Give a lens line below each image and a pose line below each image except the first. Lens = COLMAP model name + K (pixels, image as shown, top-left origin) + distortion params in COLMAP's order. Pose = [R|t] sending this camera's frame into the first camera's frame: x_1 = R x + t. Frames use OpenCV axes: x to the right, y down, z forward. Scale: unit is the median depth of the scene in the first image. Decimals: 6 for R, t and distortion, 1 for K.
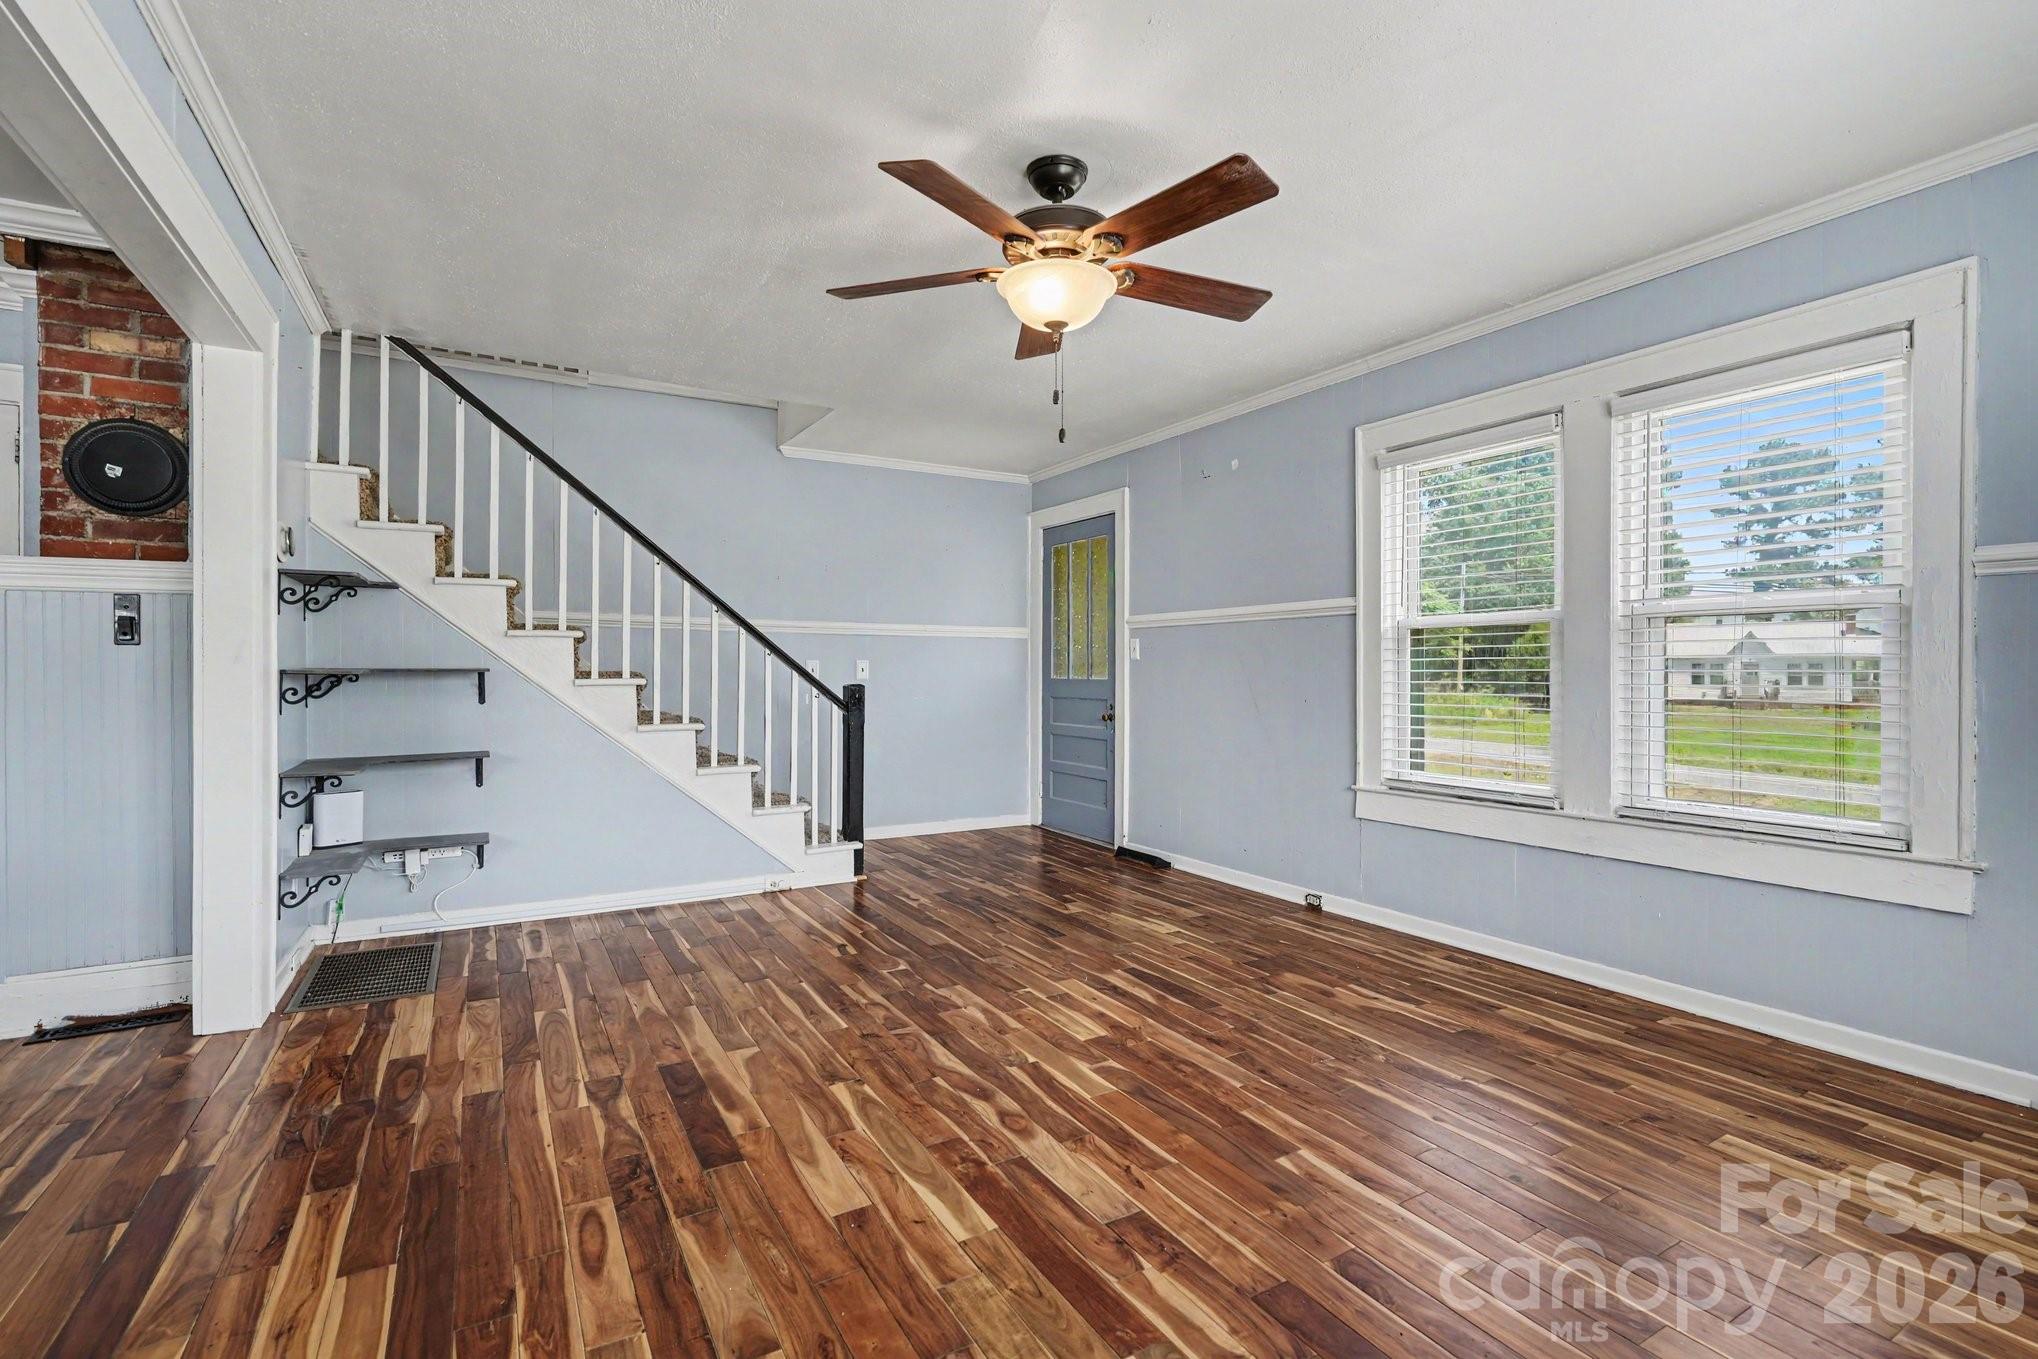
lens RADIAL K [[920.1, 0, 1021.9], [0, 920.1, 675.2], [0, 0, 1]] dist [-0.003930, 0.000586]
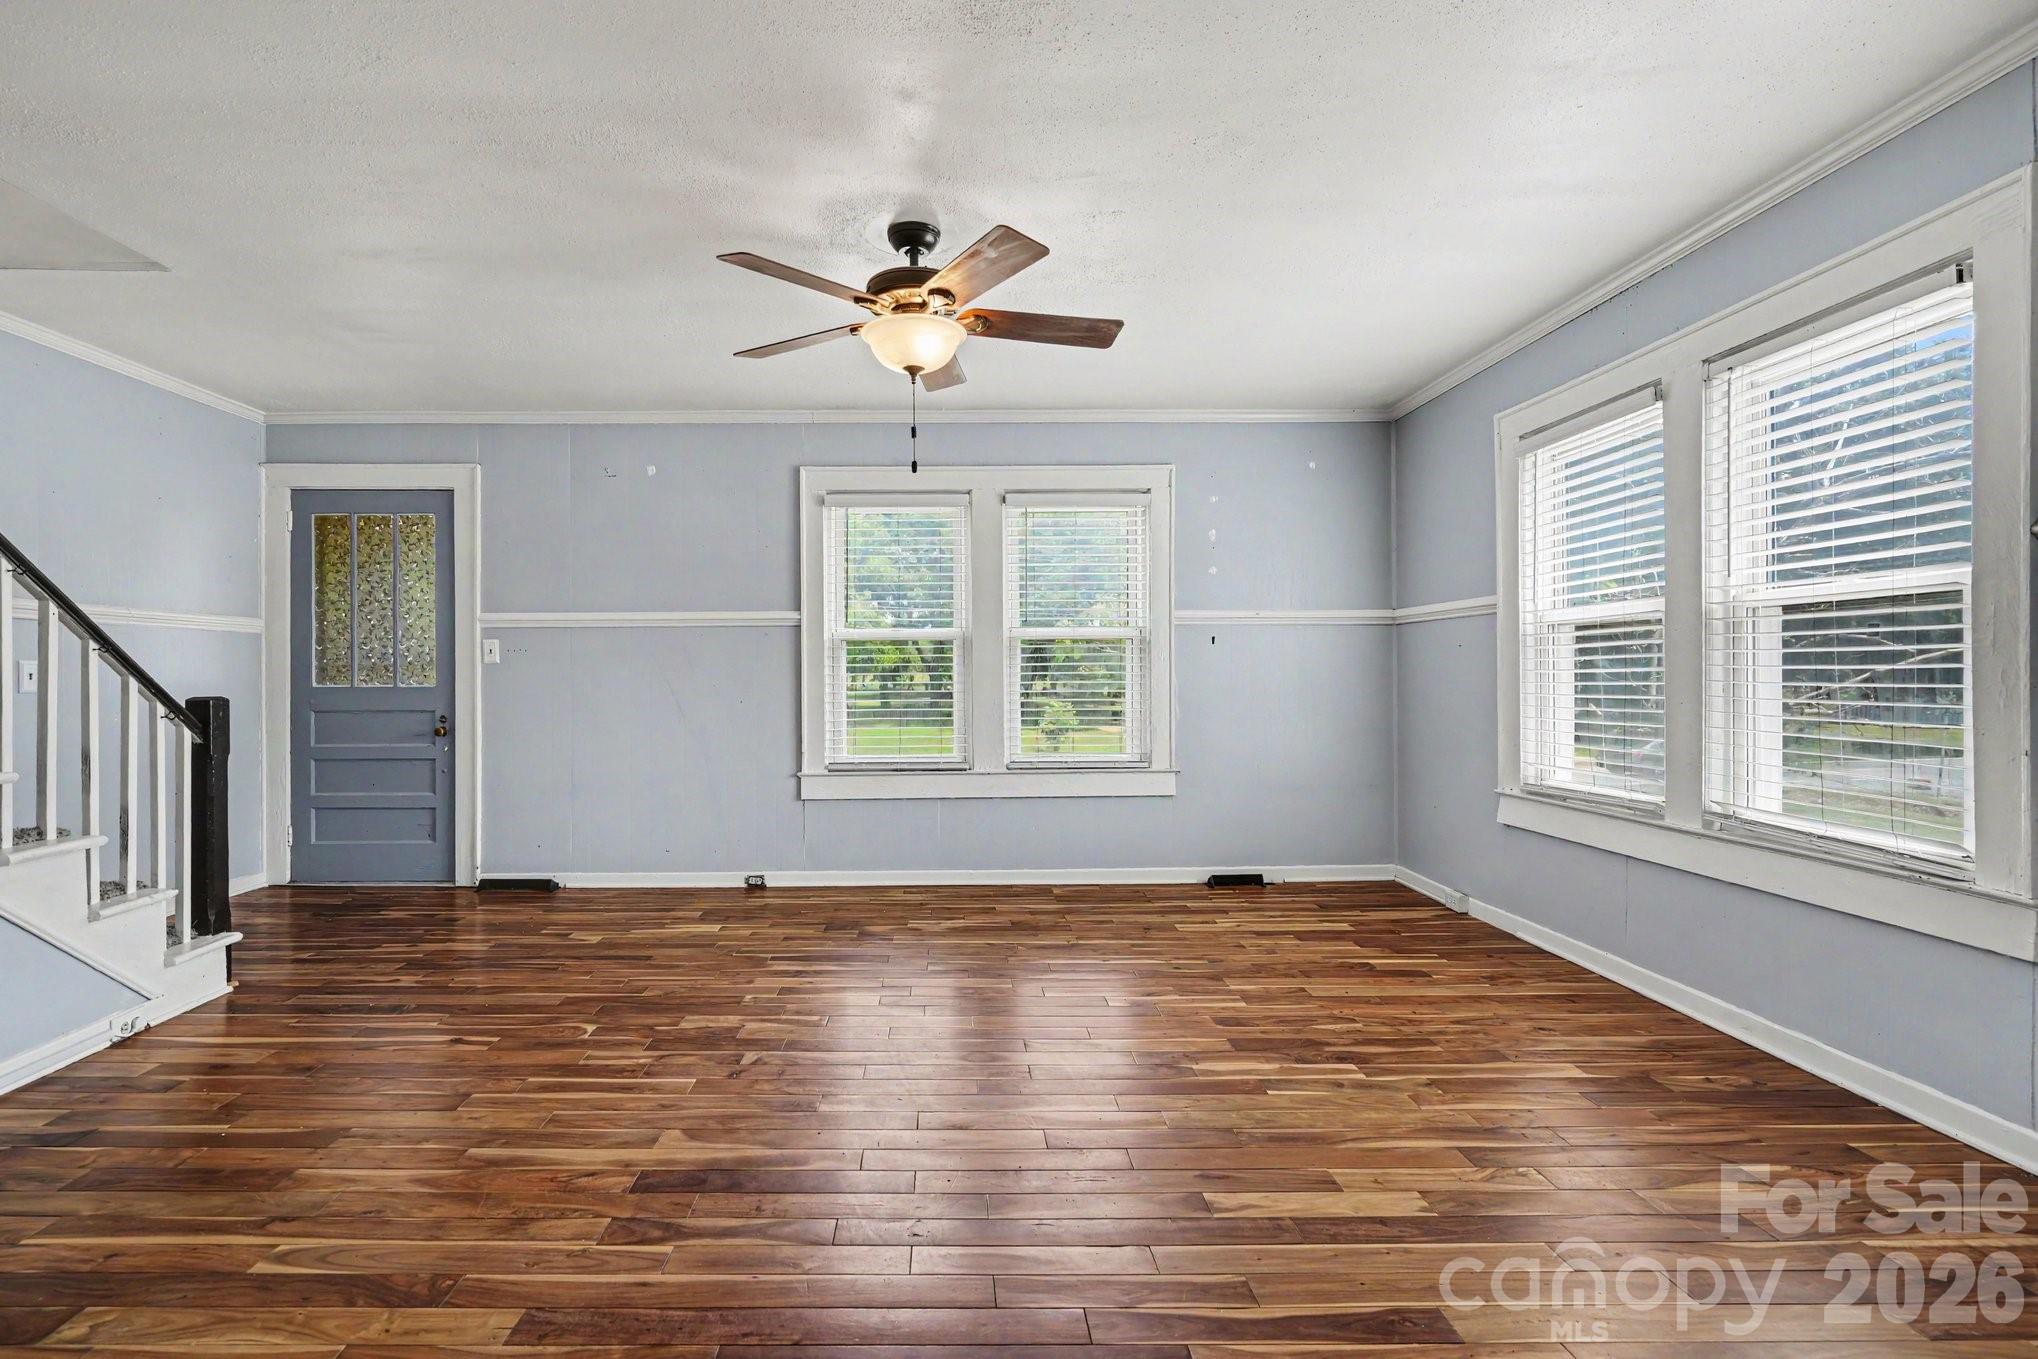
lens RADIAL K [[920.1, 0, 974.6], [0, 920.1, 682.3], [0, 0, 1]] dist [-0.003930, 0.000586]
pose [[0.507937, -0.010904, 0.861325, -0.704522], [0.009462, 0.999930, 0.007078, -0.001405], [-0.861342, 0.004555, 0.508005, 0.280367]]
